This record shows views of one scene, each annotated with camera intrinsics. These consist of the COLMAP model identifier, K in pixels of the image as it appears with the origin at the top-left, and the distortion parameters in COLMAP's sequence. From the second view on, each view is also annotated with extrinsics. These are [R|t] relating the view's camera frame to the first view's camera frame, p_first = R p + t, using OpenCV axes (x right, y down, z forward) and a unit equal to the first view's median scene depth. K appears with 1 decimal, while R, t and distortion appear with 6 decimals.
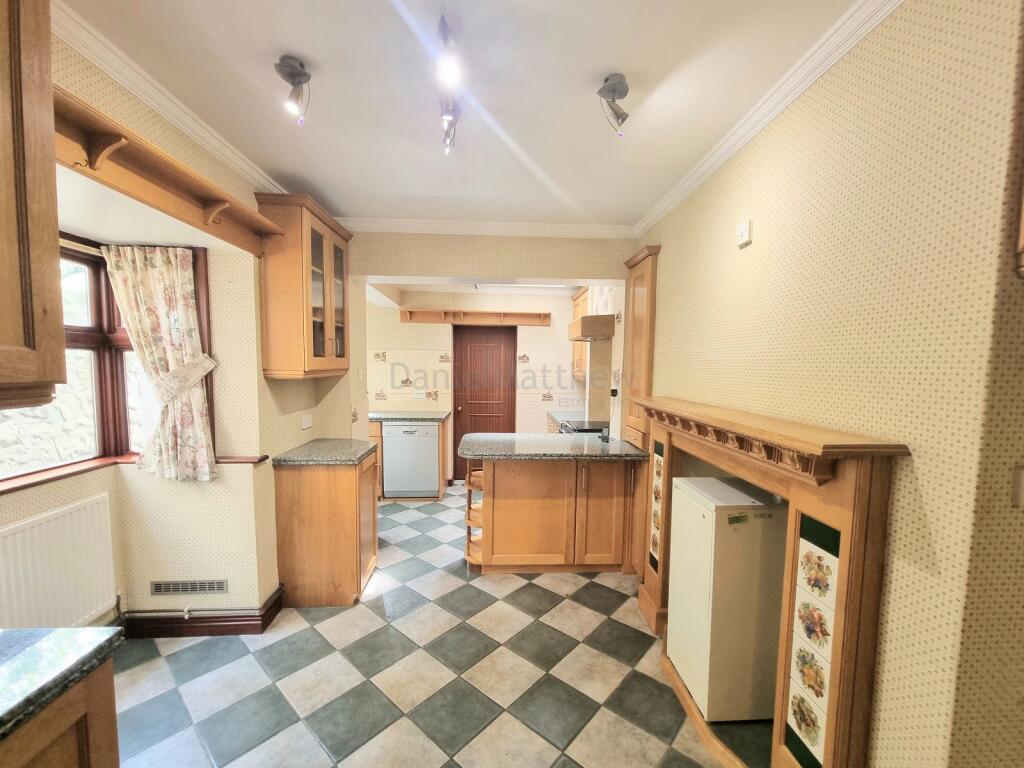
lens RADIAL K [[418.1, 0, 515.2], [0, 418.1, 383.2], [0, 0, 1]] dist [0.014629, 0.000171]
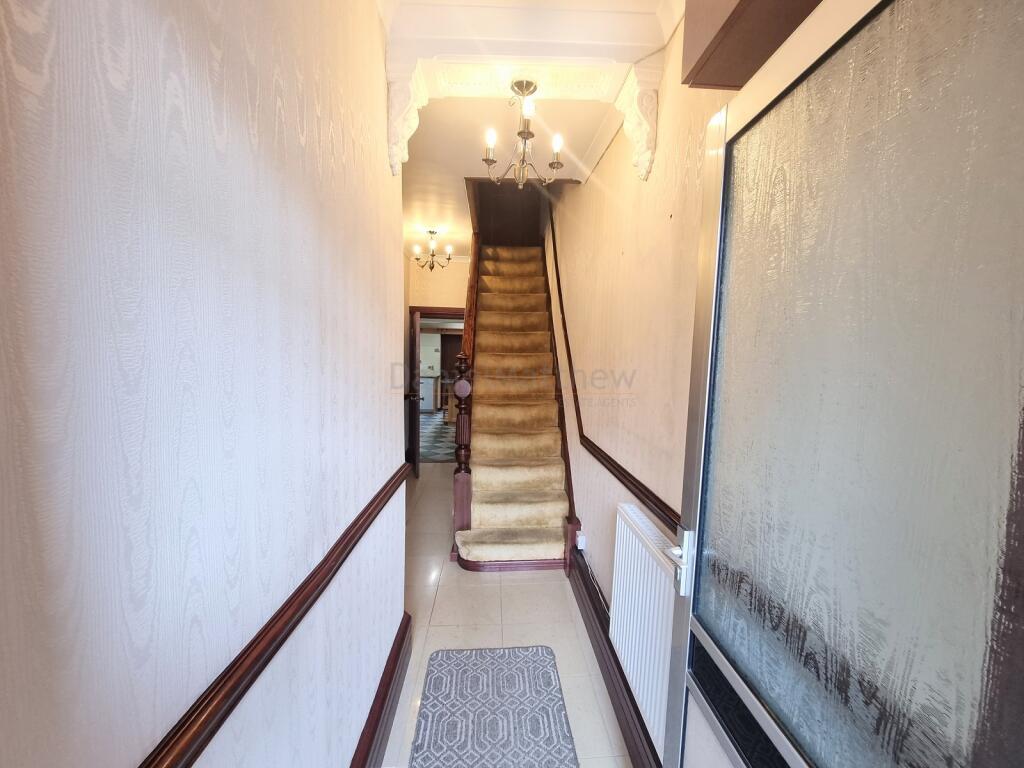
lens RADIAL K [[418.1, 0, 512.7], [0, 418.1, 383.4], [0, 0, 1]] dist [0.014629, 0.000171]
pose [[0.999644, -0.003862, 0.026410, 0.160271], [0.004199, 0.999911, -0.012700, 0.138846], [-0.026359, 0.012806, 0.999571, -1.138334]]
